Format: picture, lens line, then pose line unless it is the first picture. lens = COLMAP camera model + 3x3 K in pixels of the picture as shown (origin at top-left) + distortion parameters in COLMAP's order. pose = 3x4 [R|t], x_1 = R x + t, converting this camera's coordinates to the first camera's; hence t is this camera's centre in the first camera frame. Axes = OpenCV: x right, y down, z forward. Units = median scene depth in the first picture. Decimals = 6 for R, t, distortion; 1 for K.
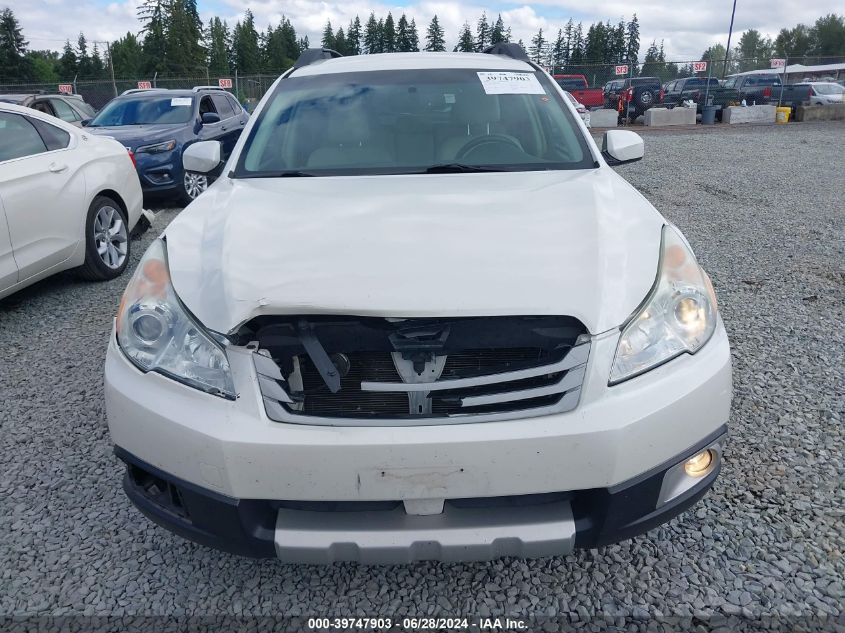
lens RADIAL K [[723.3, 0, 425.3], [0, 723.3, 322.8], [0, 0, 1]] dist [0.004273, -0.008997]
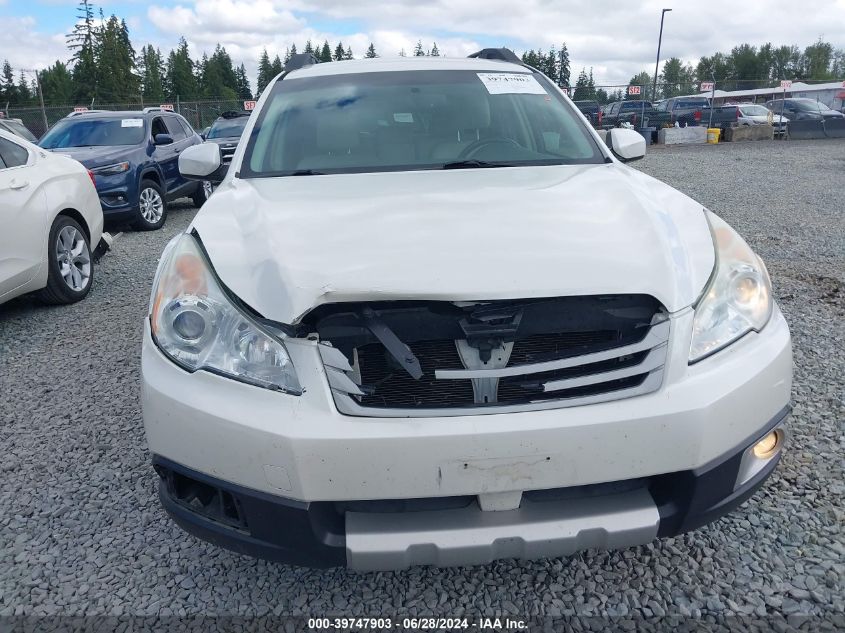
lens RADIAL K [[723.3, 0, 425.3], [0, 723.3, 322.8], [0, 0, 1]] dist [0.004273, -0.008997]
pose [[0.995776, -0.033351, 0.085544, -0.138998], [0.036583, 0.998664, -0.036493, 0.041605], [-0.084212, 0.039468, 0.995666, 0.047018]]
